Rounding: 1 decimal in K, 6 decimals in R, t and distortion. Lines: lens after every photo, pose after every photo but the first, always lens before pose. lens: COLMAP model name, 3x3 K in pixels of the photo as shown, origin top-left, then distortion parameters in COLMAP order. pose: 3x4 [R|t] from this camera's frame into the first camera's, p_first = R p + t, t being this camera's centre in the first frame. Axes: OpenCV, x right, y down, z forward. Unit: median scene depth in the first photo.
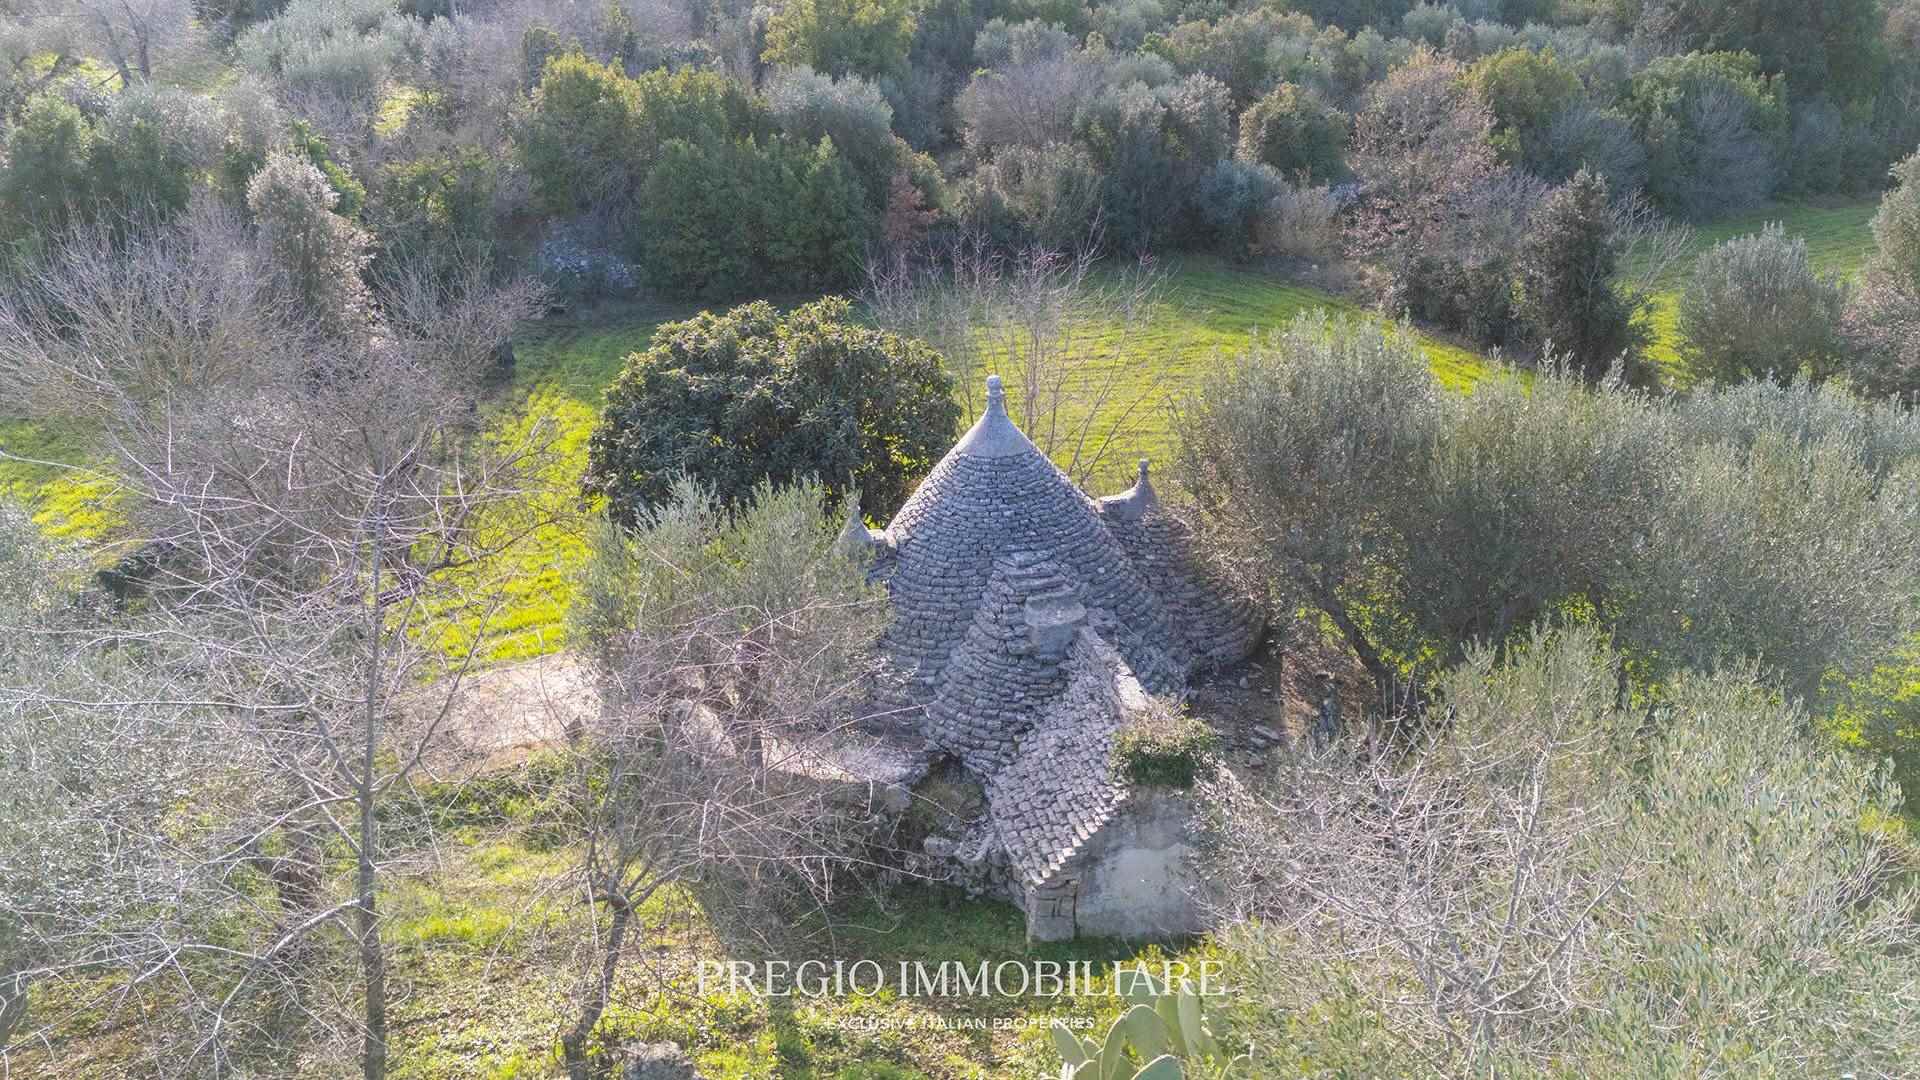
lens RADIAL K [[1407.6, 0, 962.8], [0, 1407.6, 529.7], [0, 0, 1]] dist [0.079155, -0.069190]
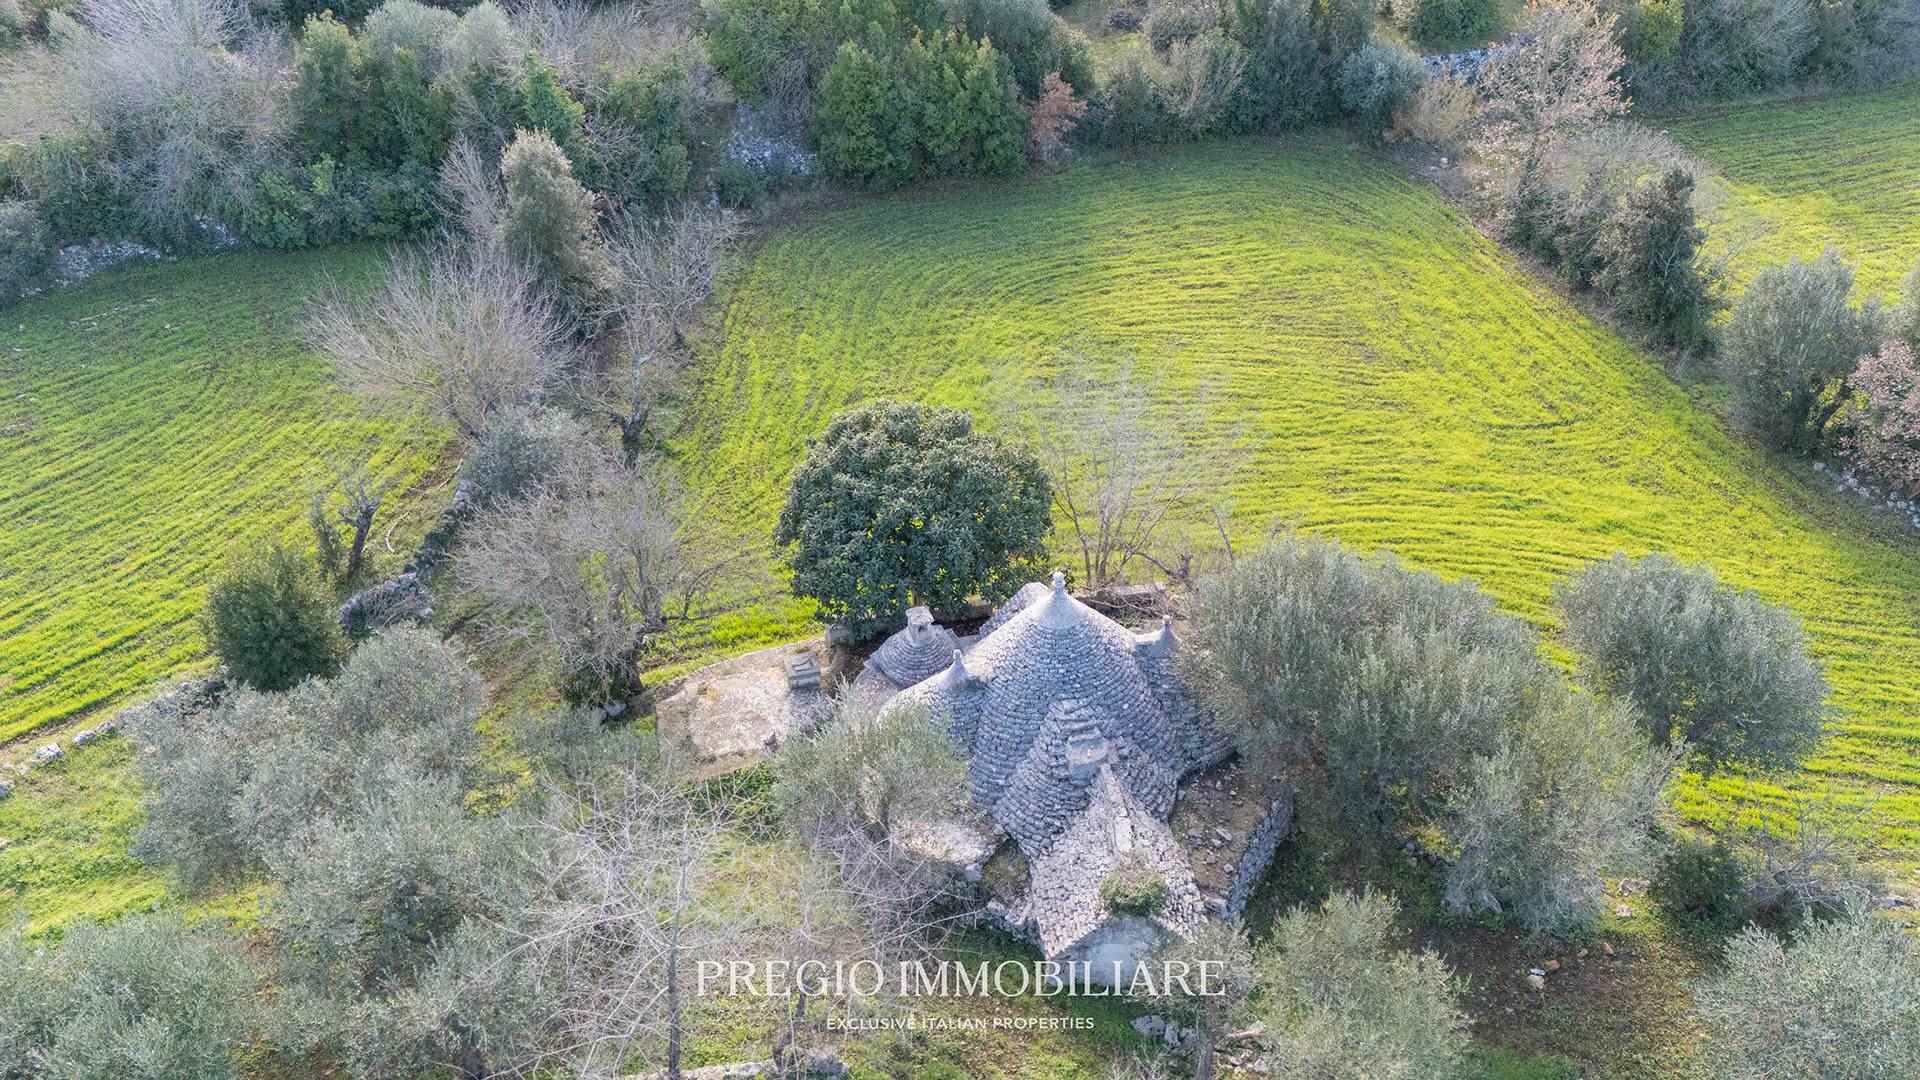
lens RADIAL K [[1406.0, 0, 962.4], [0, 1406.0, 530.9], [0, 0, 1]] dist [0.088407, -0.082132]
pose [[0.992006, 0.066525, -0.107235, 0.038747], [-0.037734, 0.967256, 0.250981, -0.260814], [0.120420, -0.244928, 0.962034, -0.194511]]
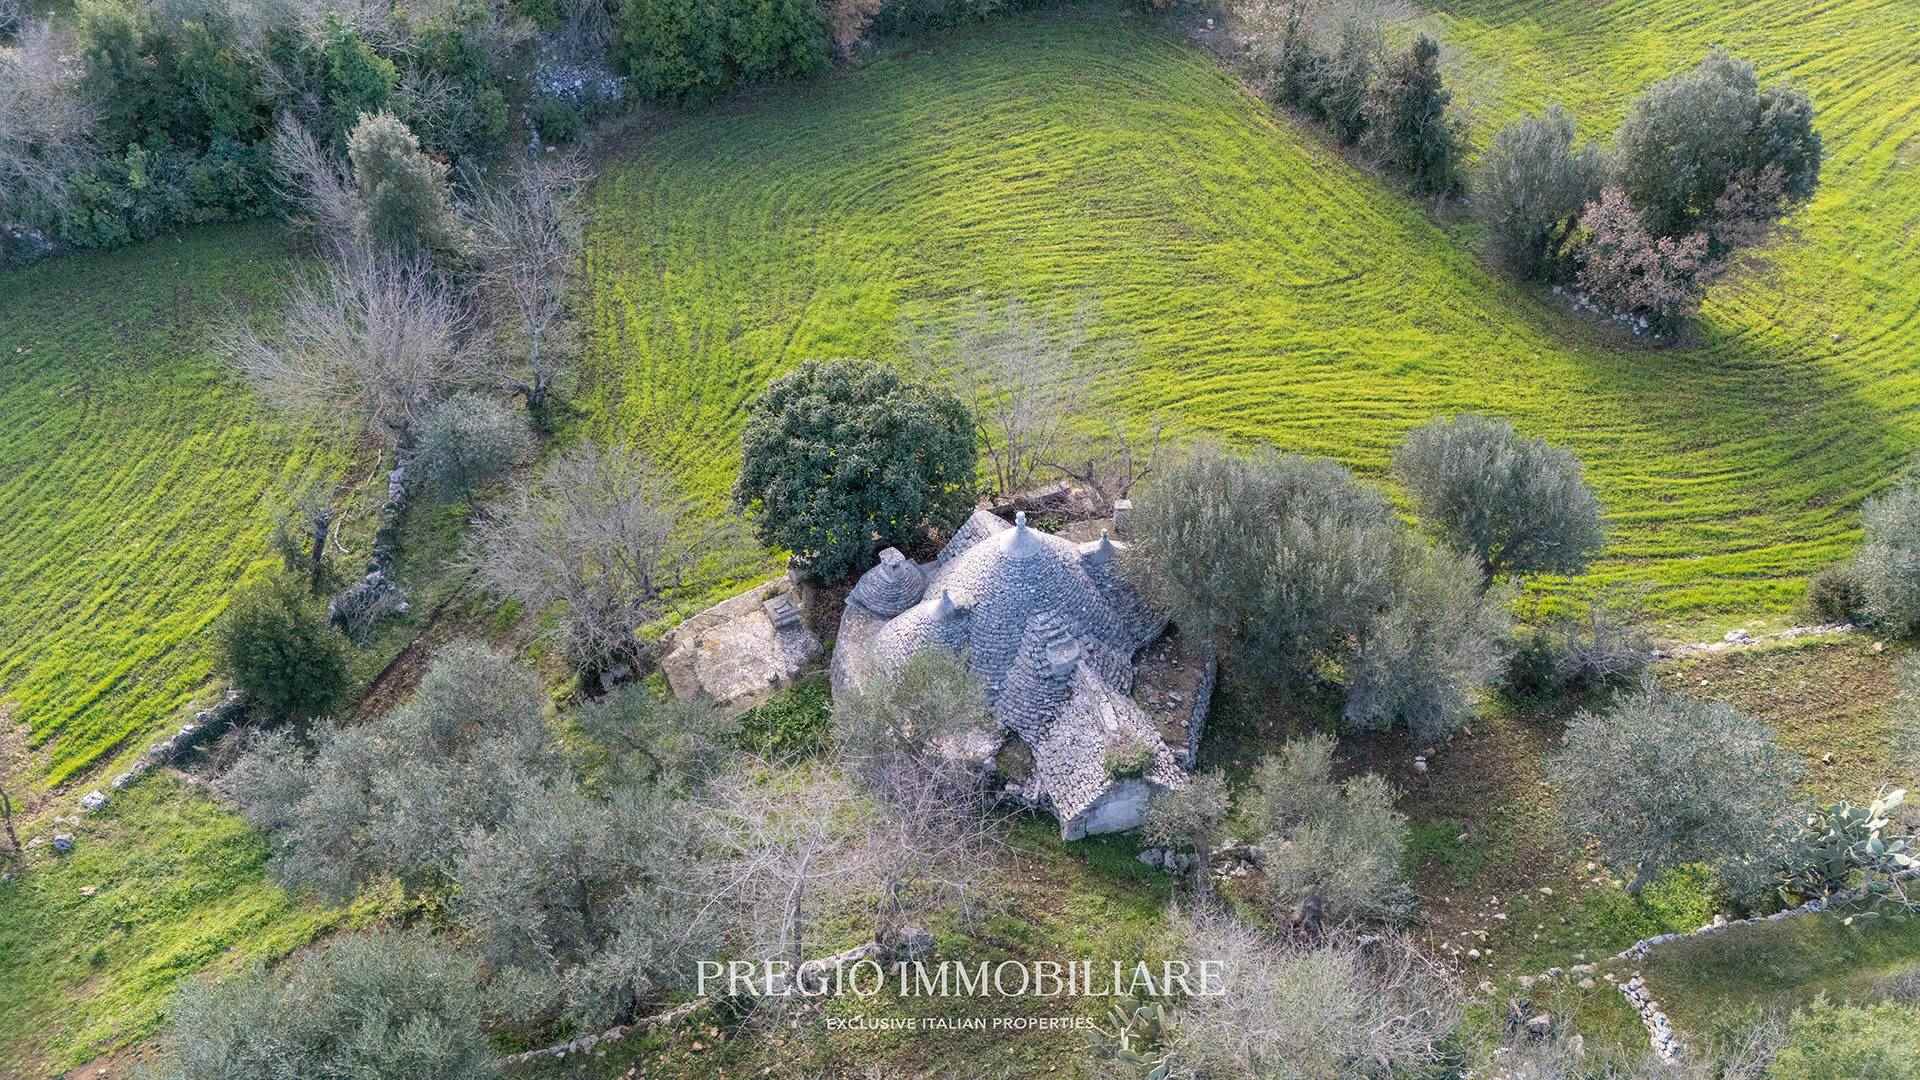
lens RADIAL K [[1413.1, 0, 960.6], [0, 1413.1, 527.4], [0, 0, 1]] dist [0.102155, -0.111333]
pose [[0.995190, -0.077627, 0.059752, -0.080224], [0.049527, 0.924972, 0.376794, -0.385318], [-0.084519, -0.372022, 0.924368, -0.309043]]
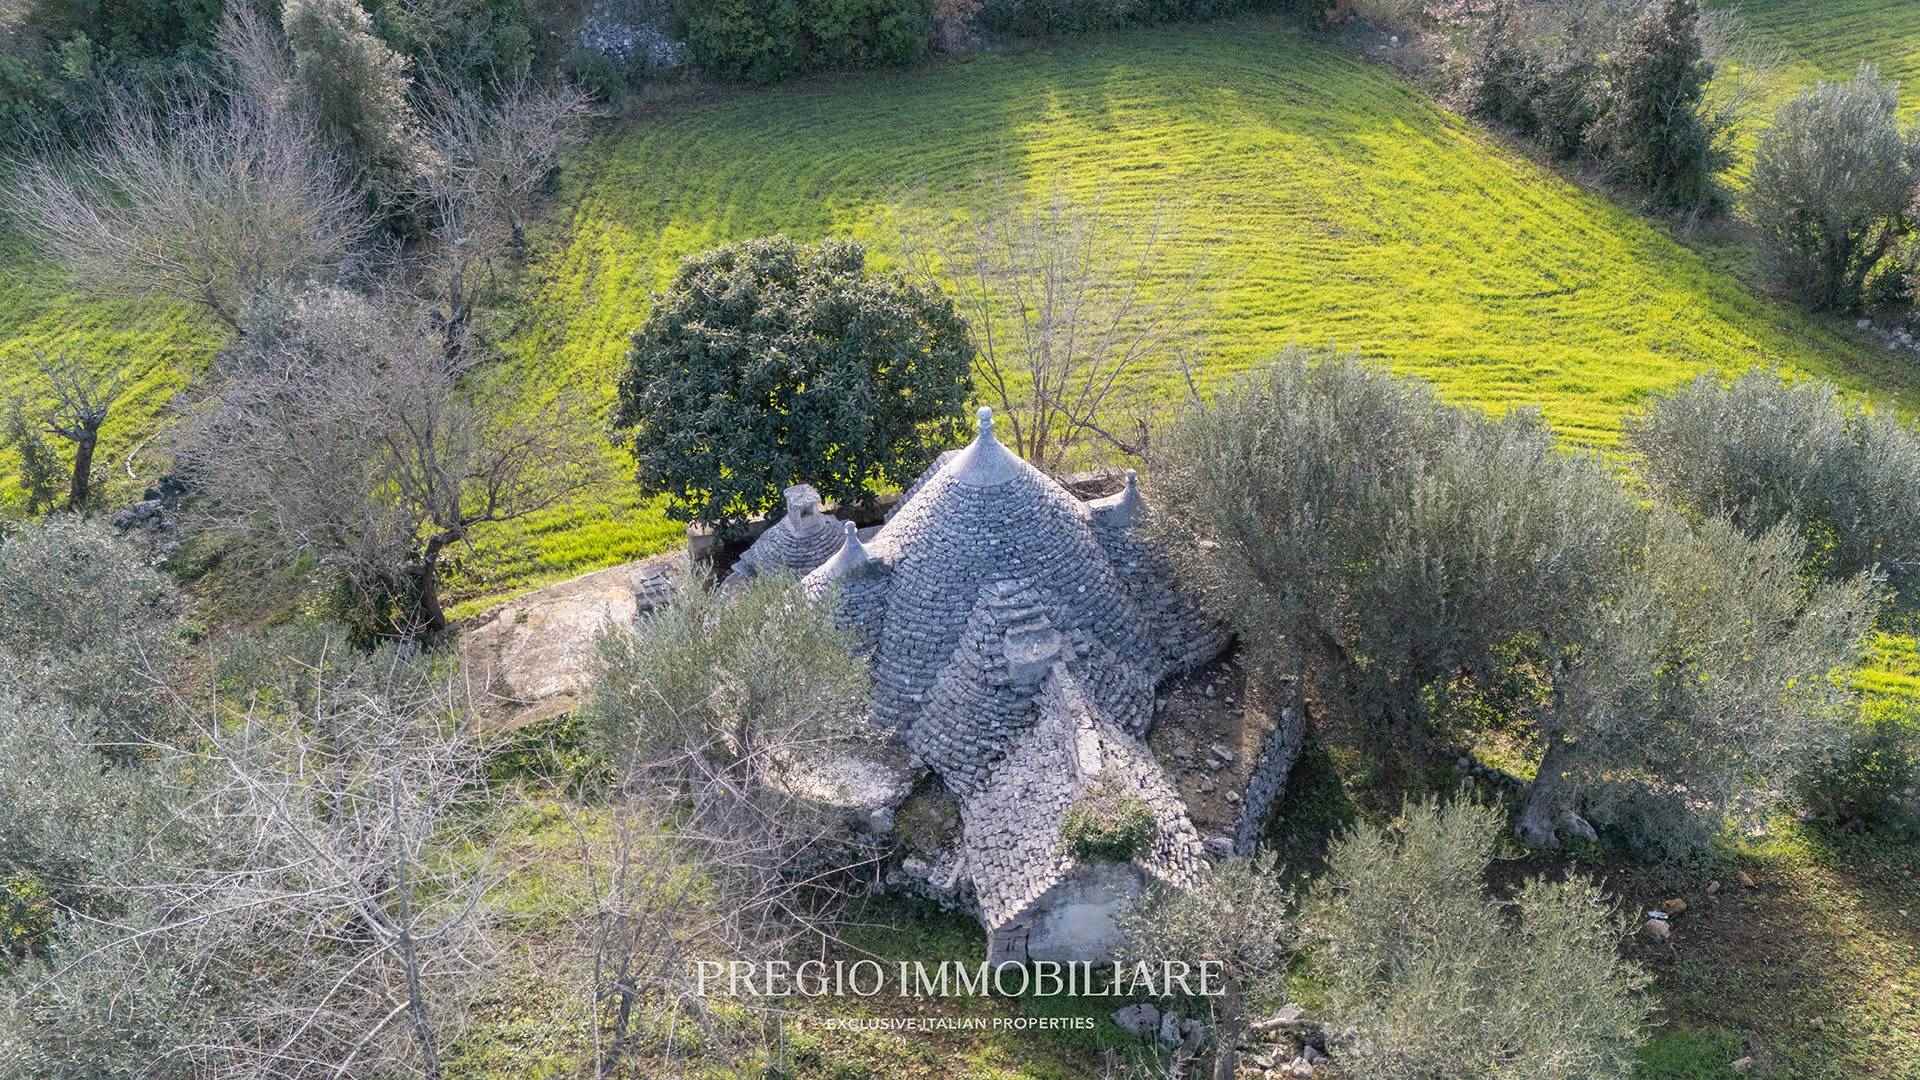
lens RADIAL K [[1407.6, 0, 962.8], [0, 1407.6, 529.7], [0, 0, 1]] dist [0.079155, -0.069190]
pose [[0.998244, 0.026948, -0.052750, 0.032574], [-0.013587, 0.970946, 0.238915, -0.139144], [0.057655, -0.237778, 0.969607, -0.017563]]
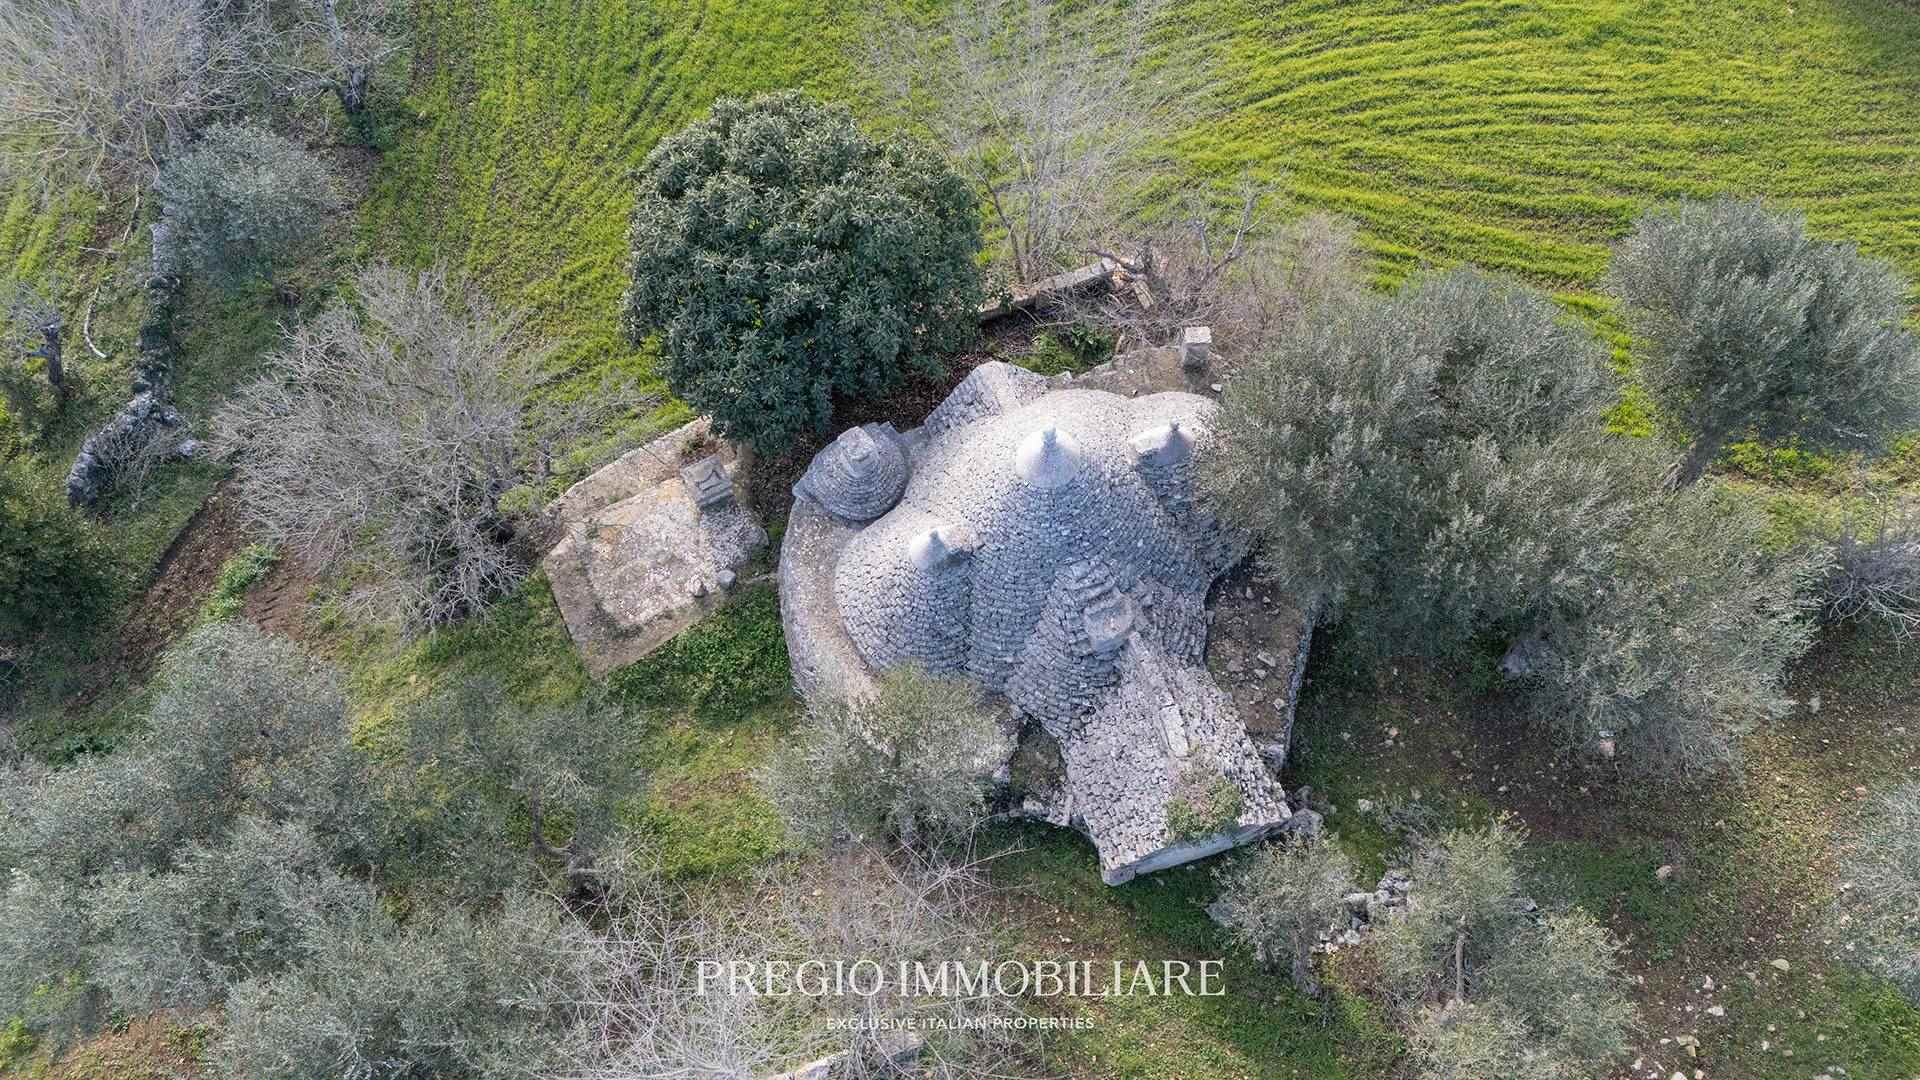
lens RADIAL K [[1407.6, 0, 962.8], [0, 1407.6, 529.7], [0, 0, 1]] dist [0.079155, -0.069190]
pose [[0.994642, -0.100736, 0.023214, -0.040894], [0.058604, 0.734448, 0.676130, -0.414124], [-0.085160, -0.671148, 0.736416, 0.068651]]
